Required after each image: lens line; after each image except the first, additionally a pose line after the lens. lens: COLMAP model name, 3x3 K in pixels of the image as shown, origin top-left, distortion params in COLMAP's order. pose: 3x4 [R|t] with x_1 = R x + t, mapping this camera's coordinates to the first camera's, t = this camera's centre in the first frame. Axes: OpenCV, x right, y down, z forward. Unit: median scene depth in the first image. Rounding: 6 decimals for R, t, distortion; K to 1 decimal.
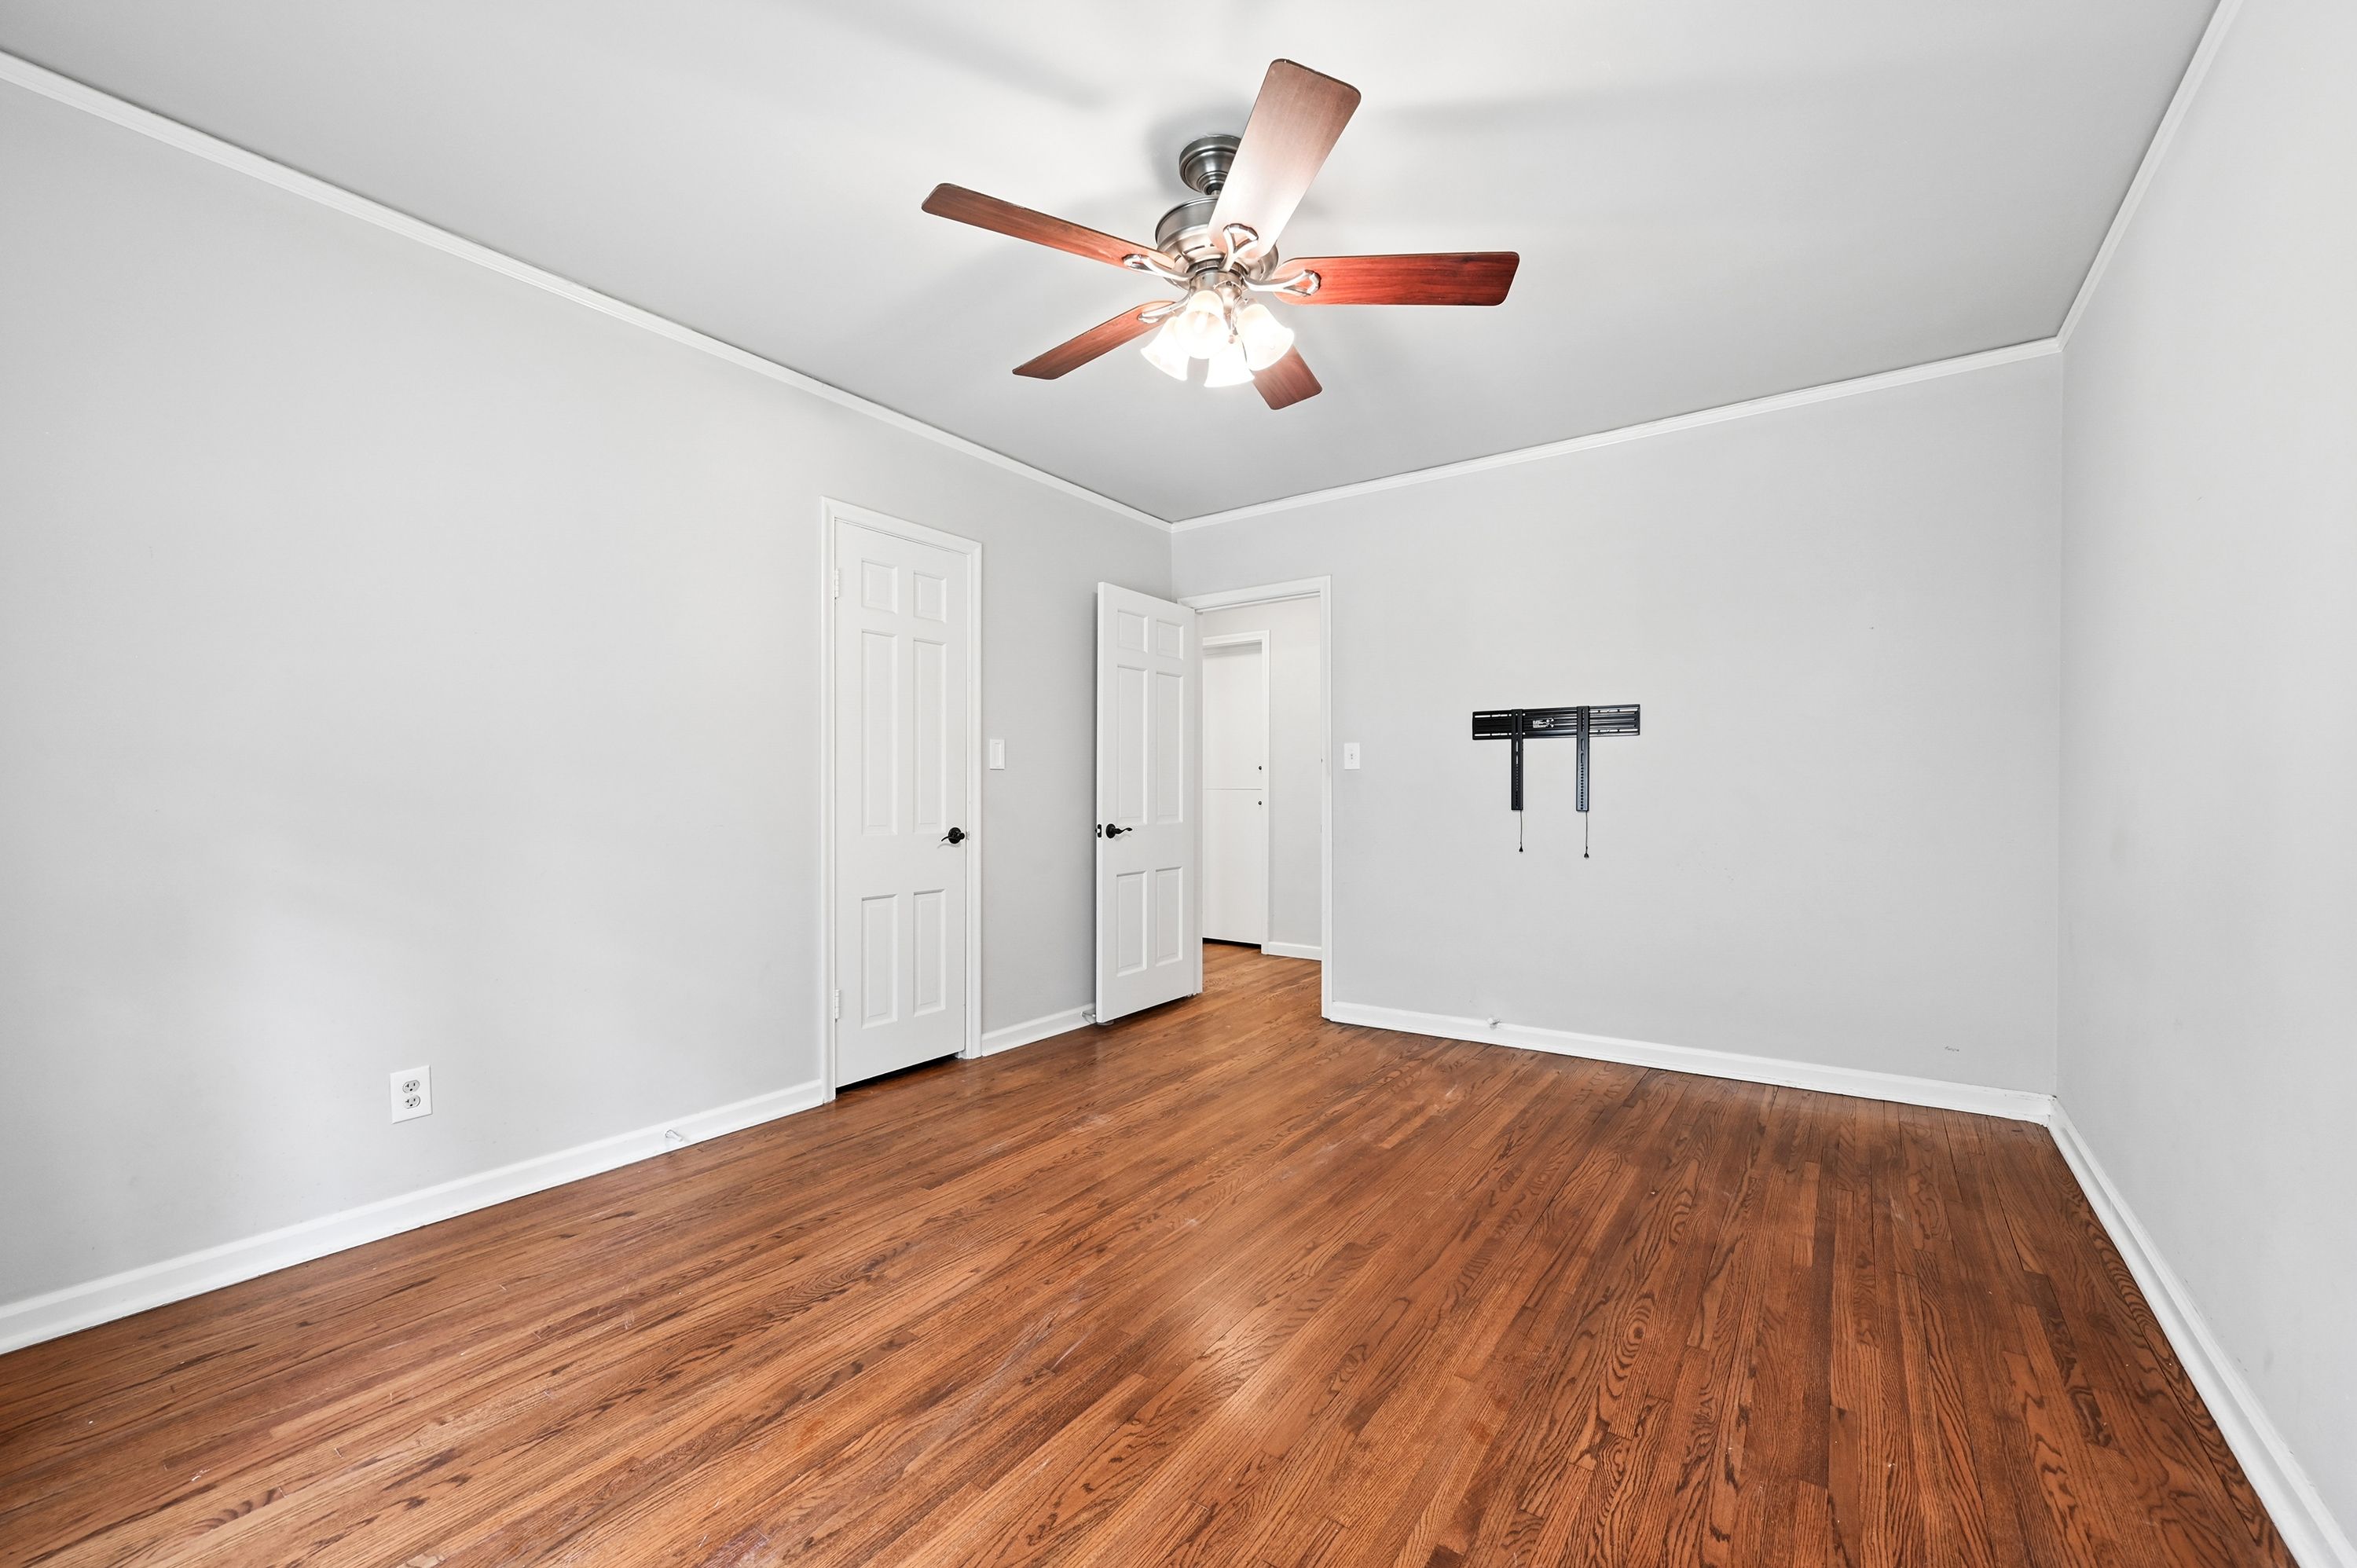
lens RADIAL K [[946.0, 0, 1207.4], [0, 946.0, 760.0], [0, 0, 1]] dist [-0.001858, -0.000022]
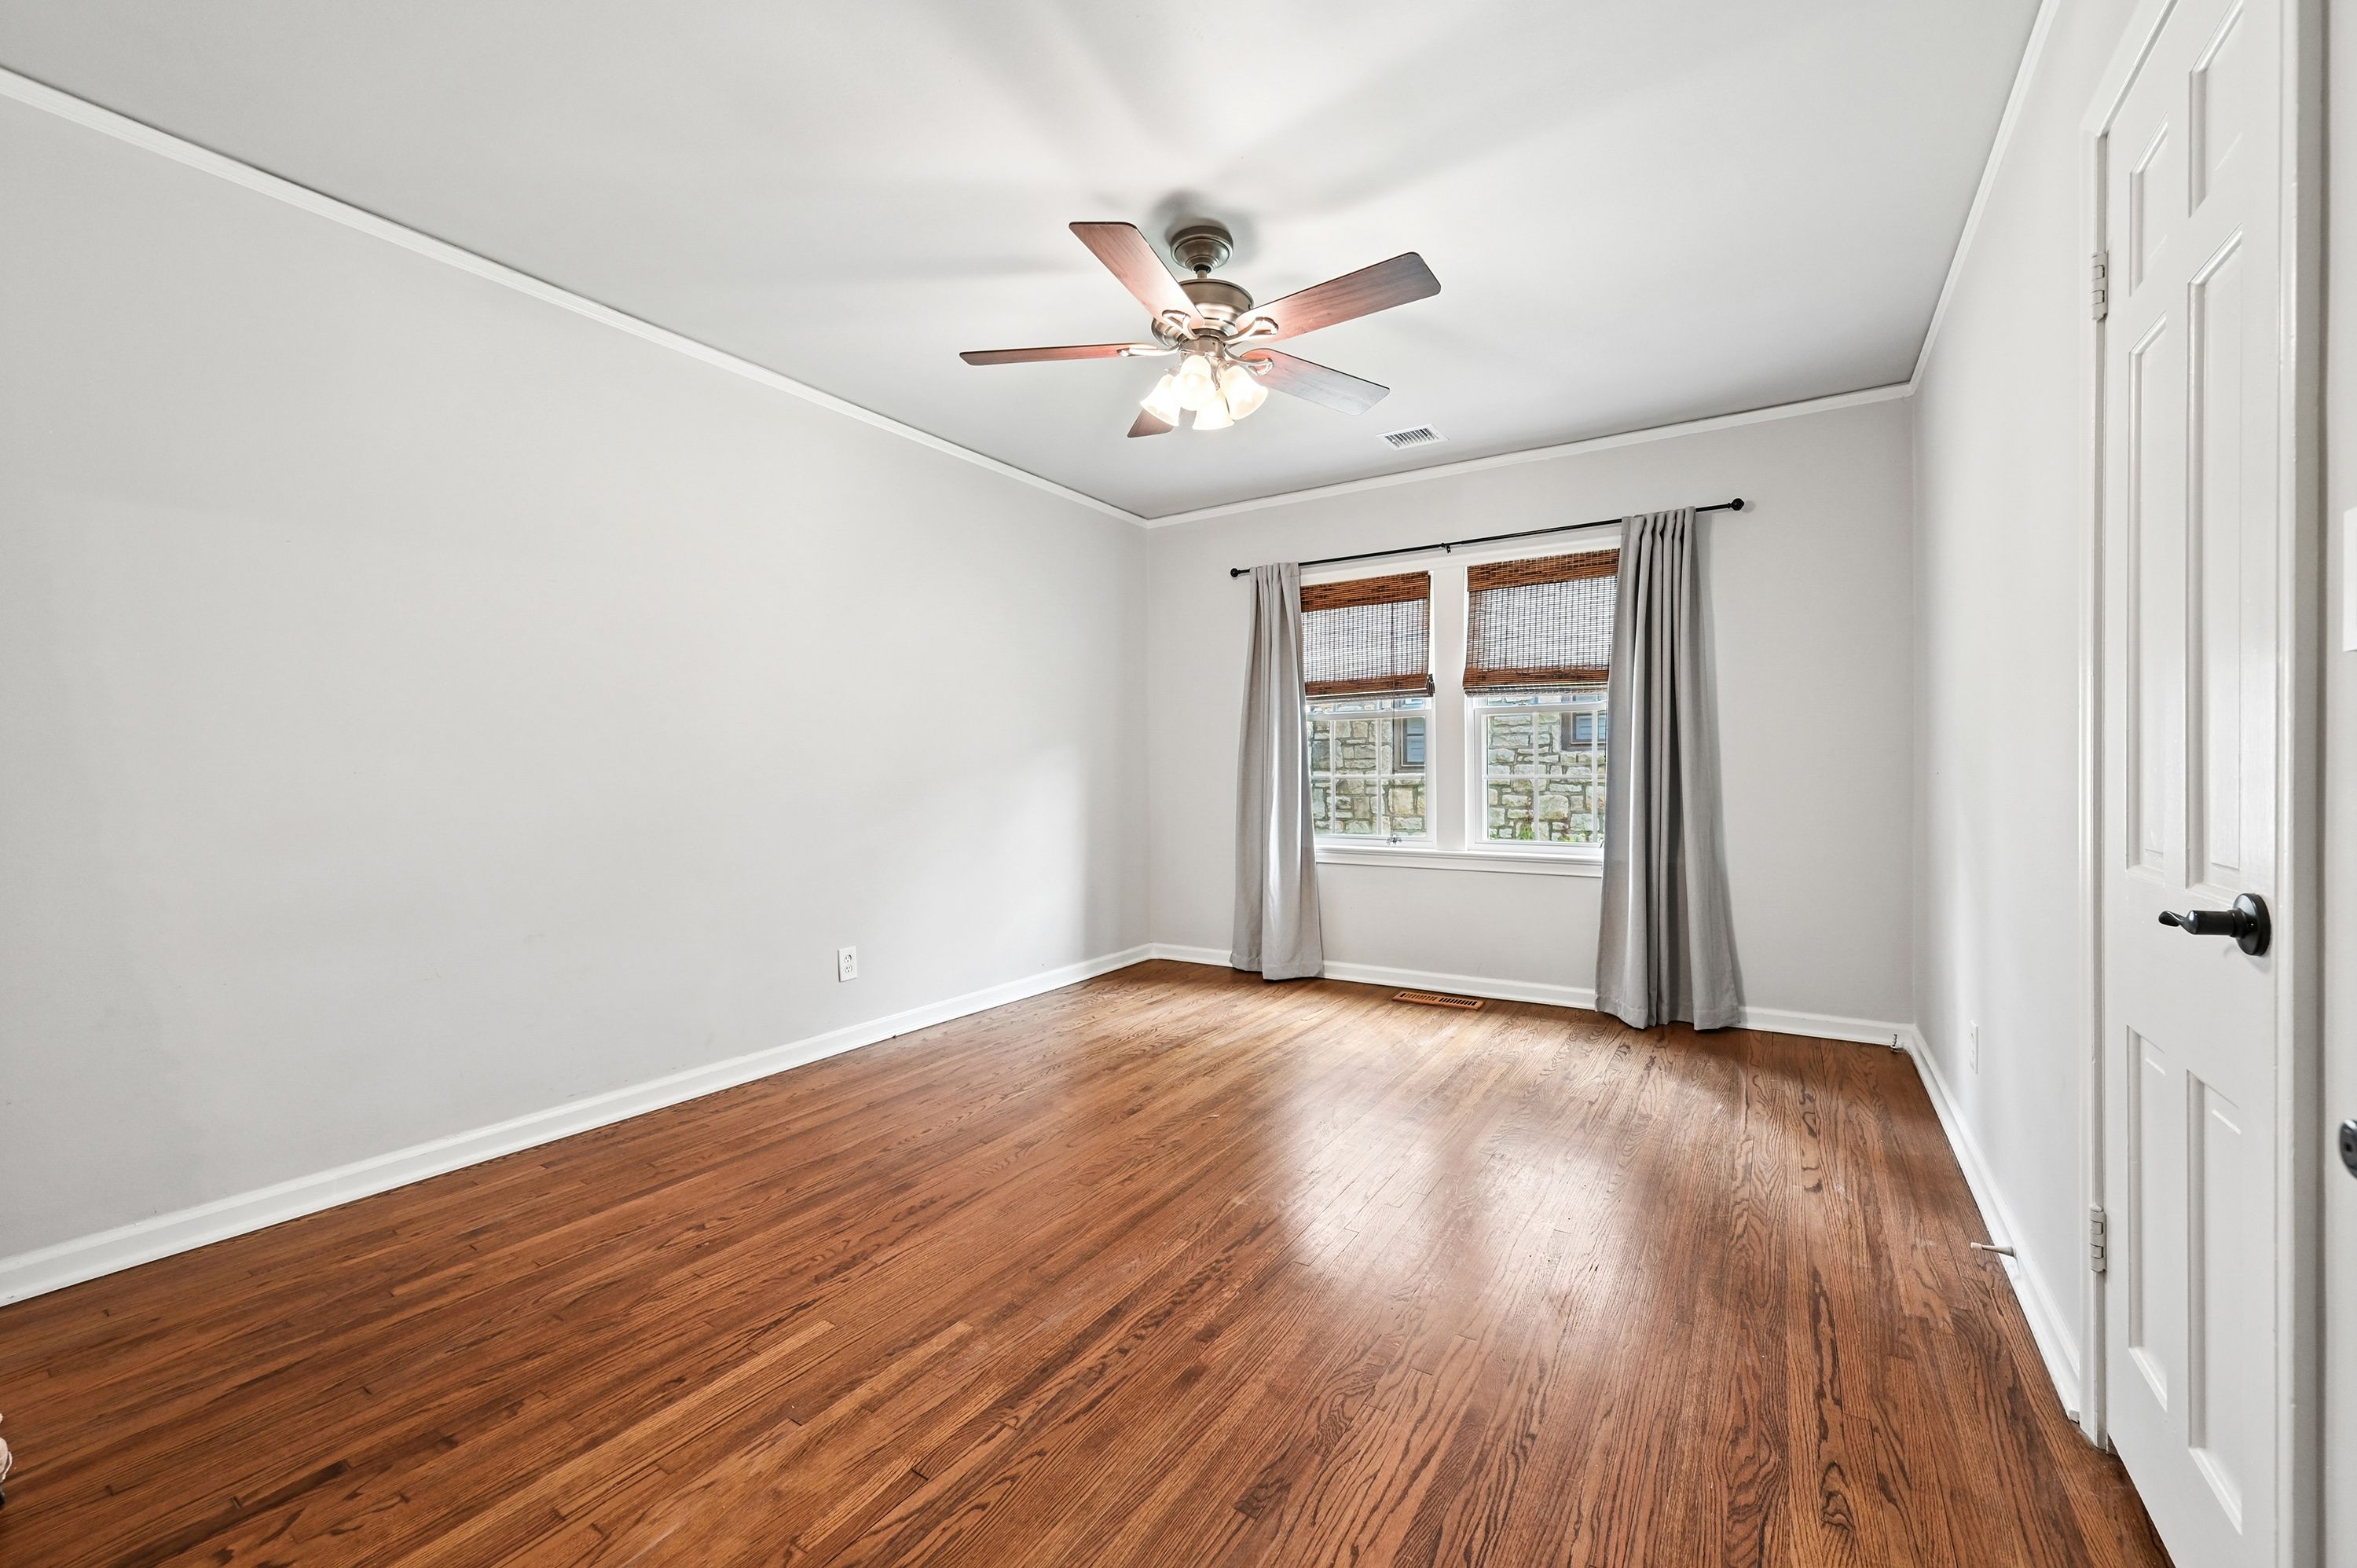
lens RADIAL K [[924.7, 0, 1187.5], [0, 924.7, 771.1], [0, 0, 1]] dist [-0.003226, -0.000179]
pose [[-0.999595, 0.010693, -0.026373, 0.052770], [0.011485, 0.999482, -0.030077, 0.058919], [0.026038, -0.030367, -0.999200, 1.769891]]
